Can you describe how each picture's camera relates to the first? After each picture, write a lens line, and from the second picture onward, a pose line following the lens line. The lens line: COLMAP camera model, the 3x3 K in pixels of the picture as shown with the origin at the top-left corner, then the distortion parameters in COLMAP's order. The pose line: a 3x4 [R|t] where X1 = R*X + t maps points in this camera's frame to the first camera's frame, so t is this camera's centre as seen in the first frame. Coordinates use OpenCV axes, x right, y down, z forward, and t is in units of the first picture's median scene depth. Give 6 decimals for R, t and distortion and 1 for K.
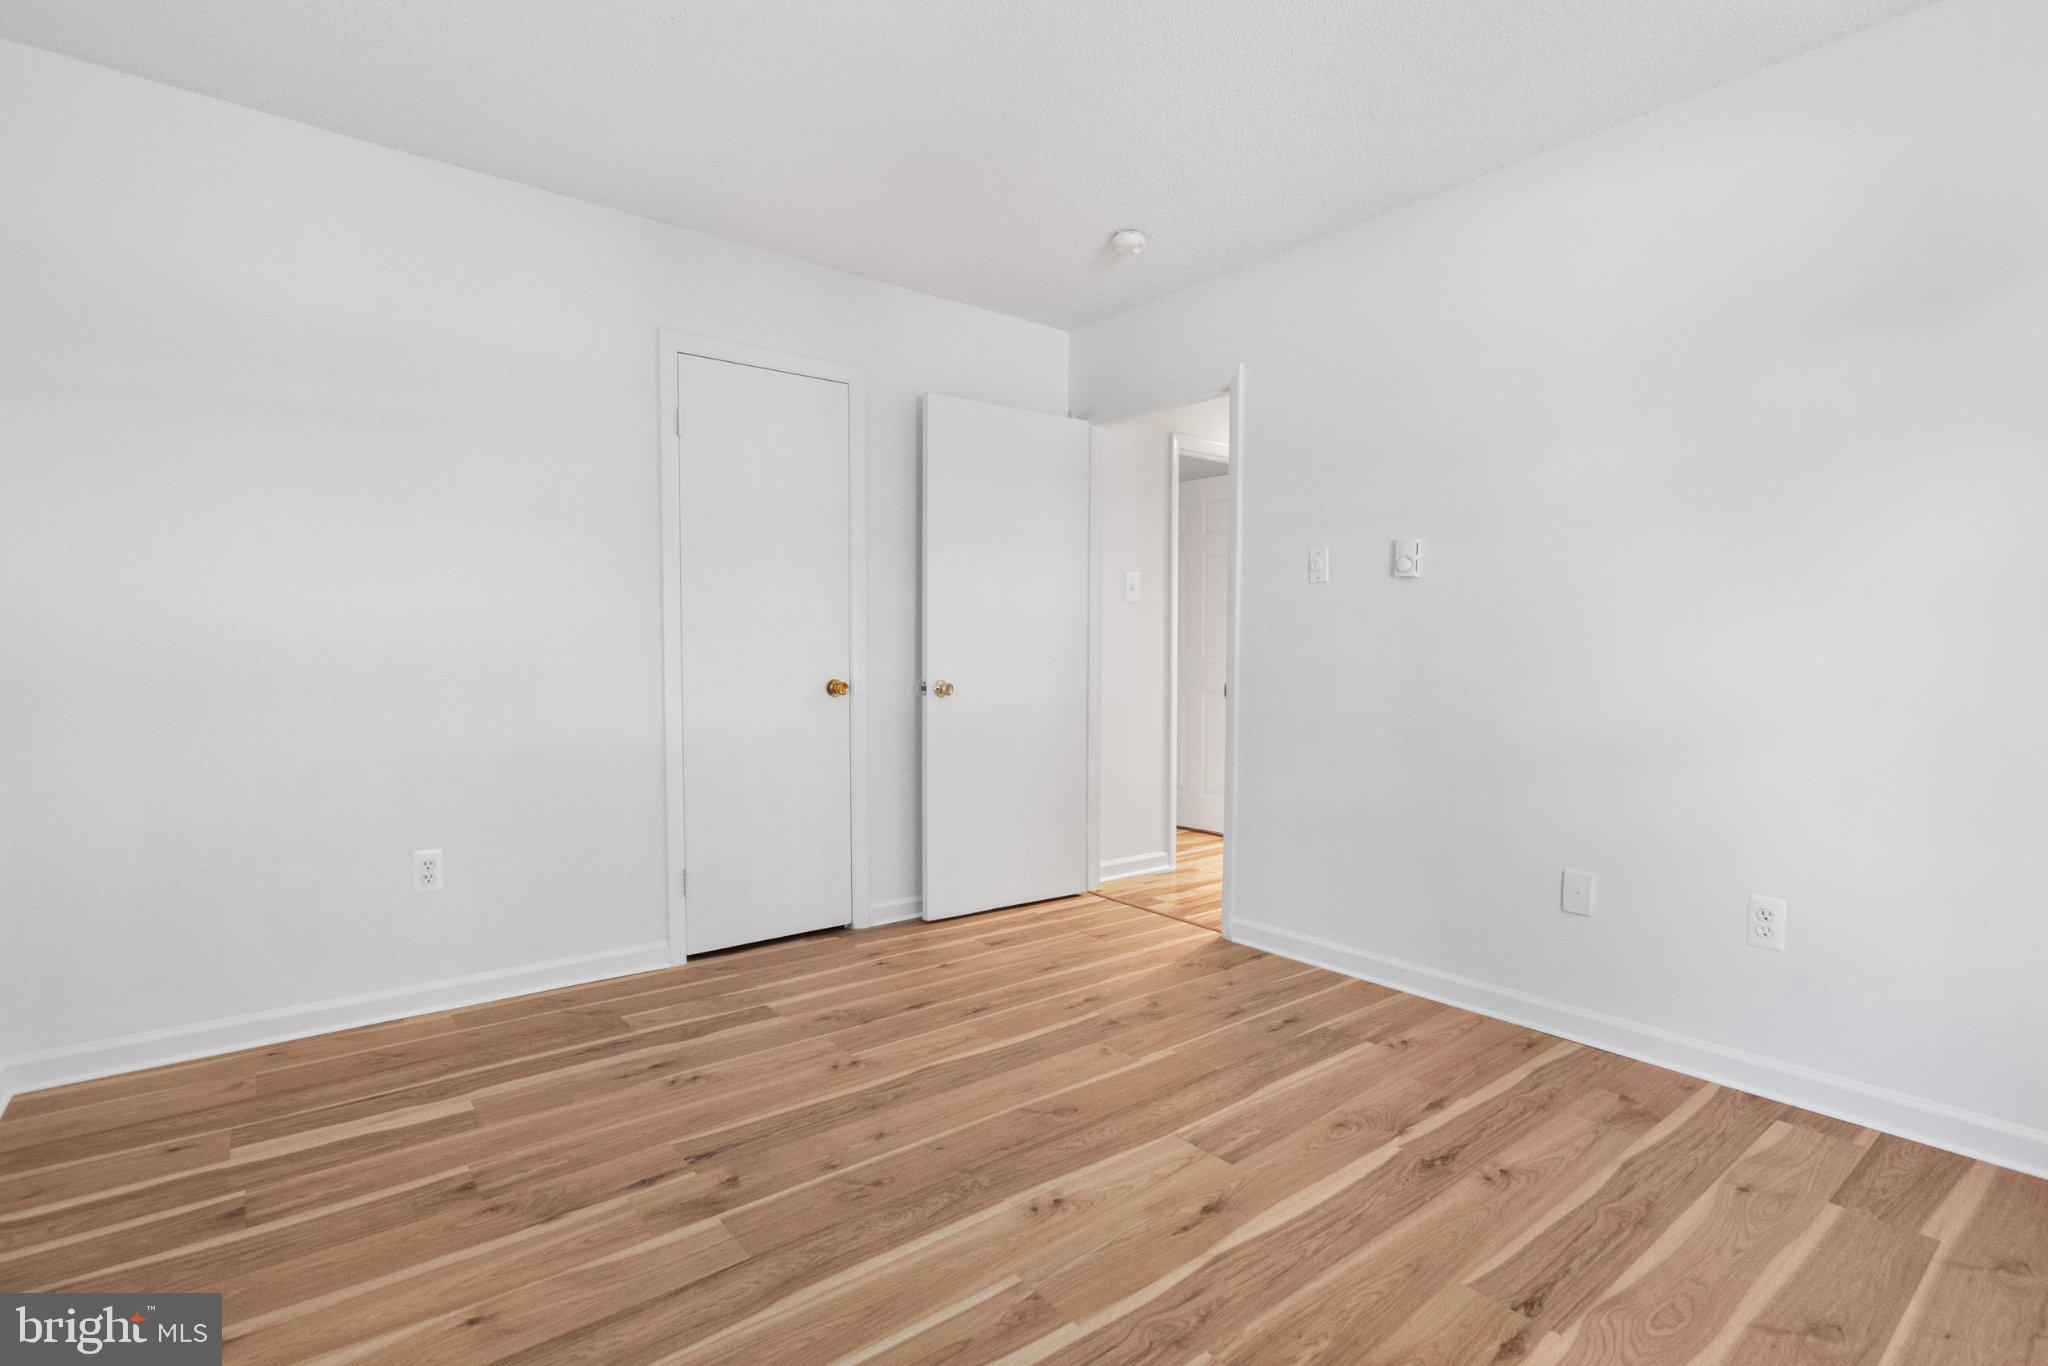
lens RADIAL K [[970.1, 0, 1023.8], [0, 970.1, 671.4], [0, 0, 1]] dist [-0.001378, 0.000158]
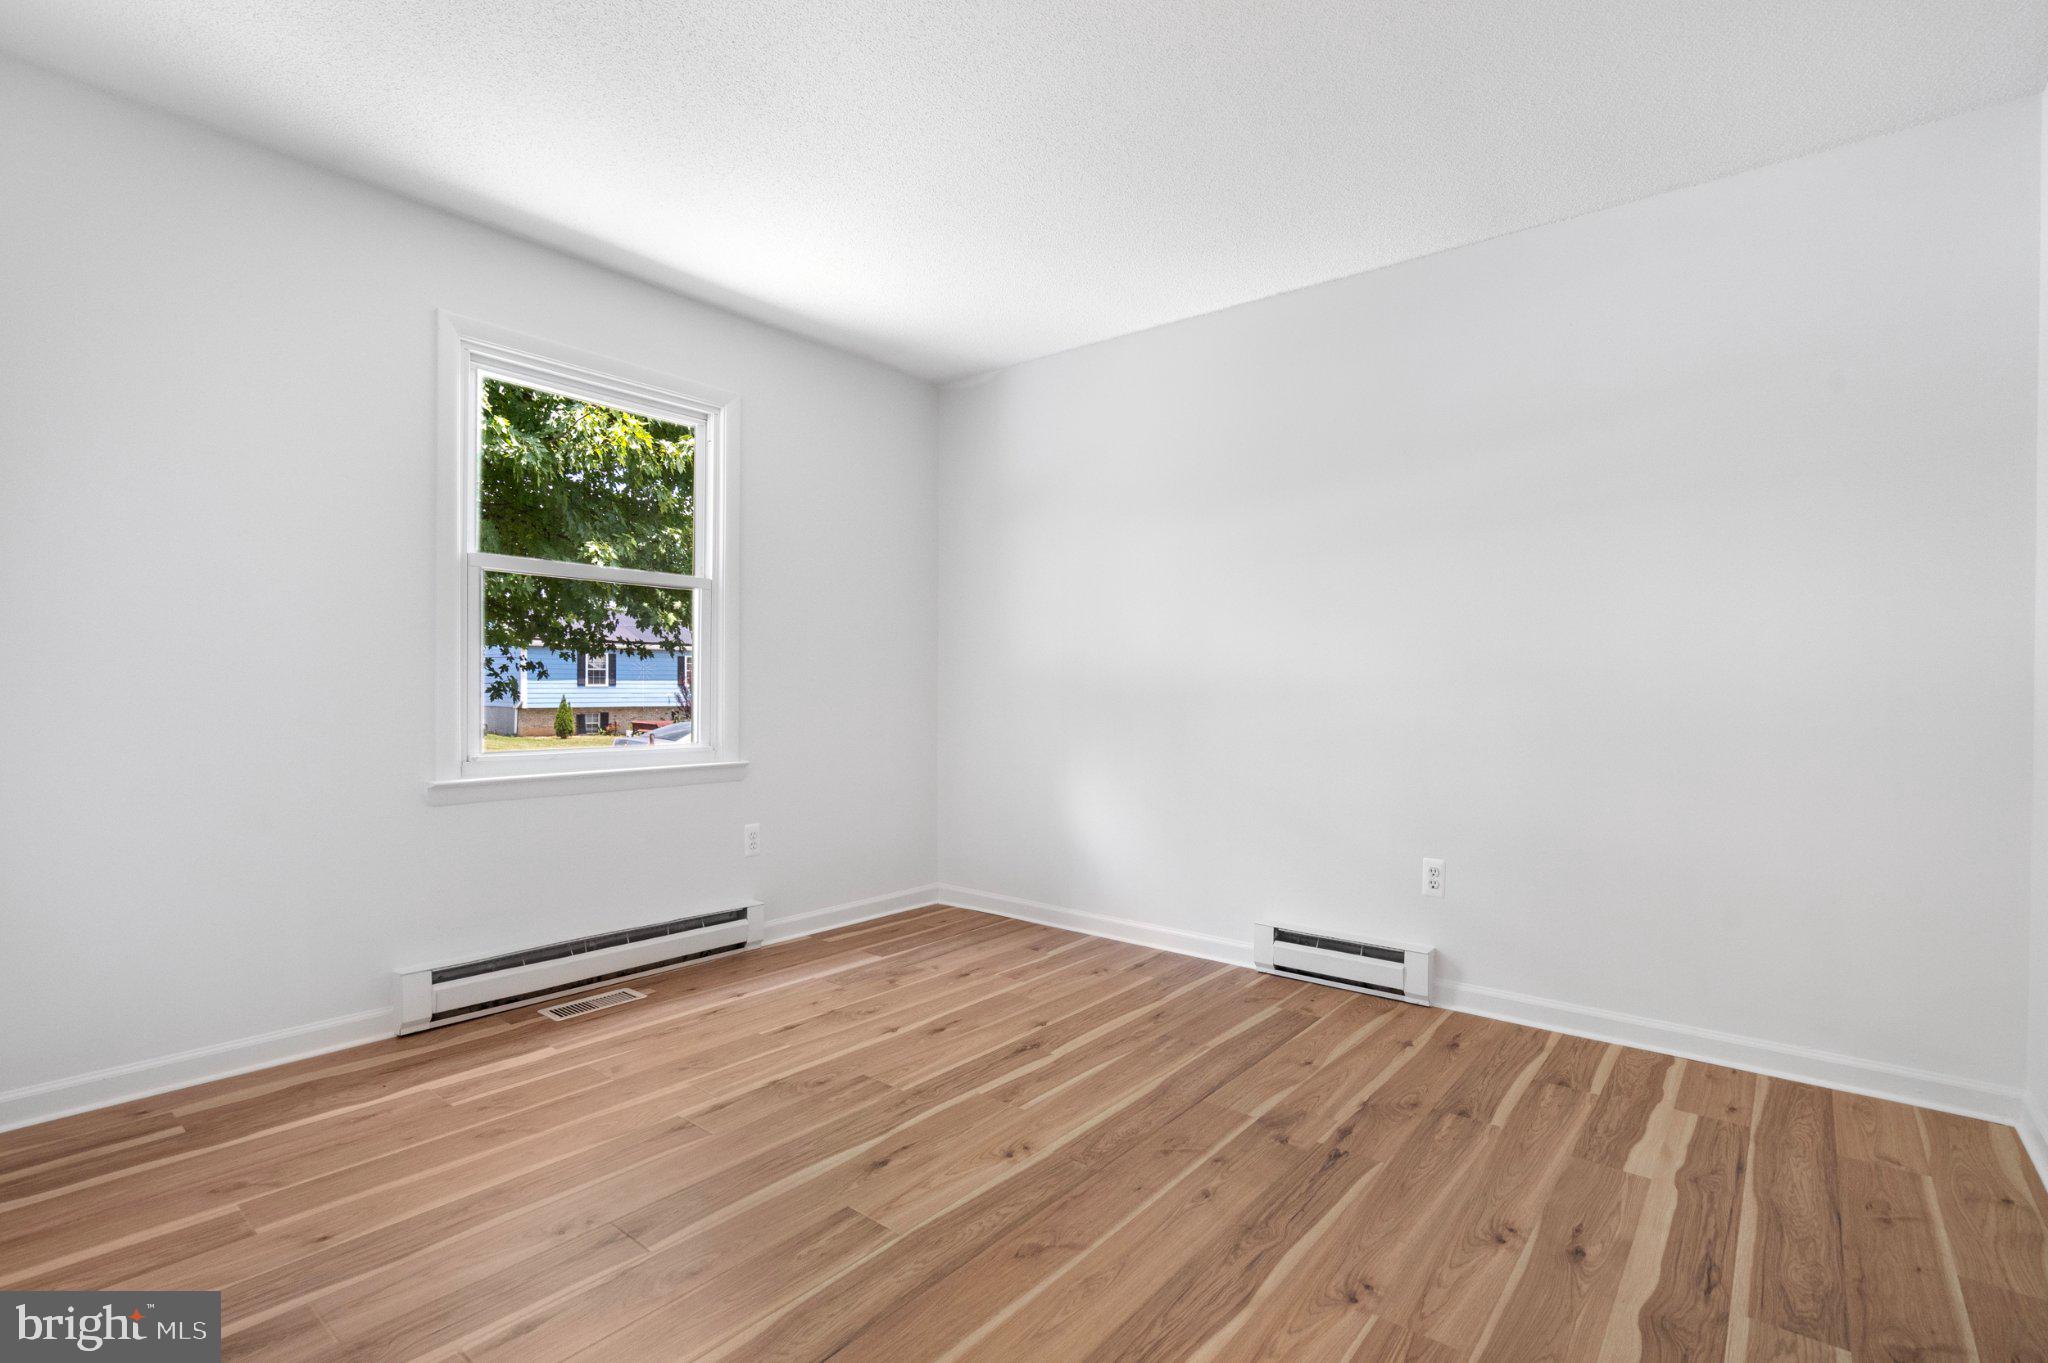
lens RADIAL K [[941.5, 0, 1015.3], [0, 941.5, 687.2], [0, 0, 1]] dist [-0.001442, 0.000488]
pose [[-0.981471, -0.008248, -0.191433, 0.231711], [-0.013969, 0.999495, 0.028554, -0.055000], [0.191101, 0.030700, -0.981090, 1.935816]]
